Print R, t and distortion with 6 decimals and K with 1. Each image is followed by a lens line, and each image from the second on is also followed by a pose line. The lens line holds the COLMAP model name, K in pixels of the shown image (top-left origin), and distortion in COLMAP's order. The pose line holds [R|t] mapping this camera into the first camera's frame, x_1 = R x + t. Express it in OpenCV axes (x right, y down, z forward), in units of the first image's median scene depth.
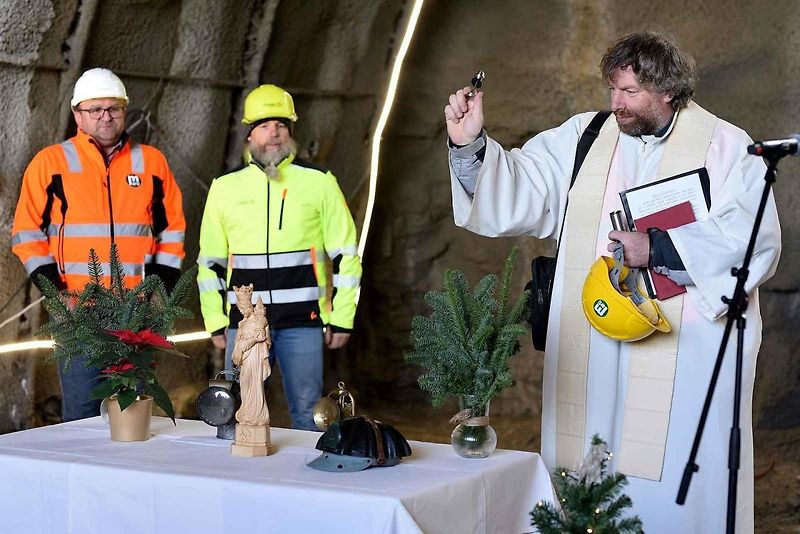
lens RADIAL K [[1895.0, 0, 411.2], [0, 1895.0, 266.5], [0, 0, 1]] dist [-0.014127, 0.000000]
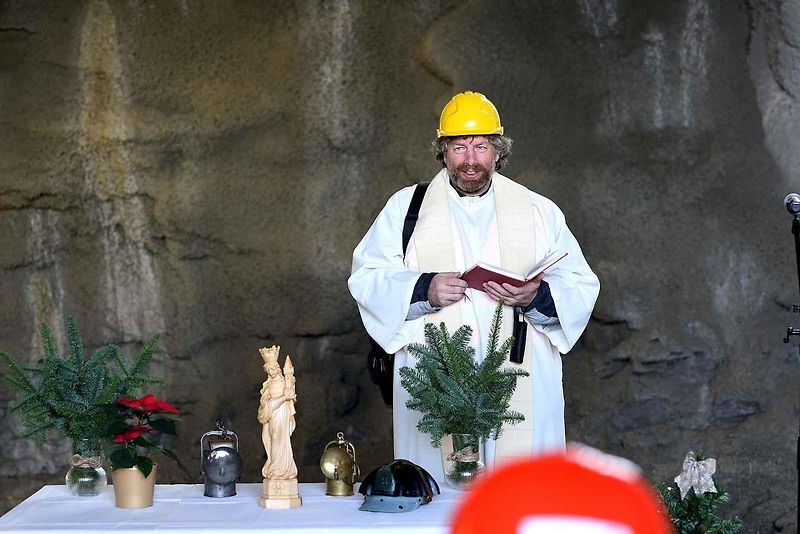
lens RADIAL K [[1895.0, 0, 400.9], [0, 1895.0, 268.5], [0, 0, 1]] dist [-0.014127, 0.000000]
pose [[0.897484, -0.040881, 0.439149, -0.228953], [0.052448, 0.998522, -0.014236, -0.007208], [-0.437918, 0.035809, 0.898301, 0.006724]]
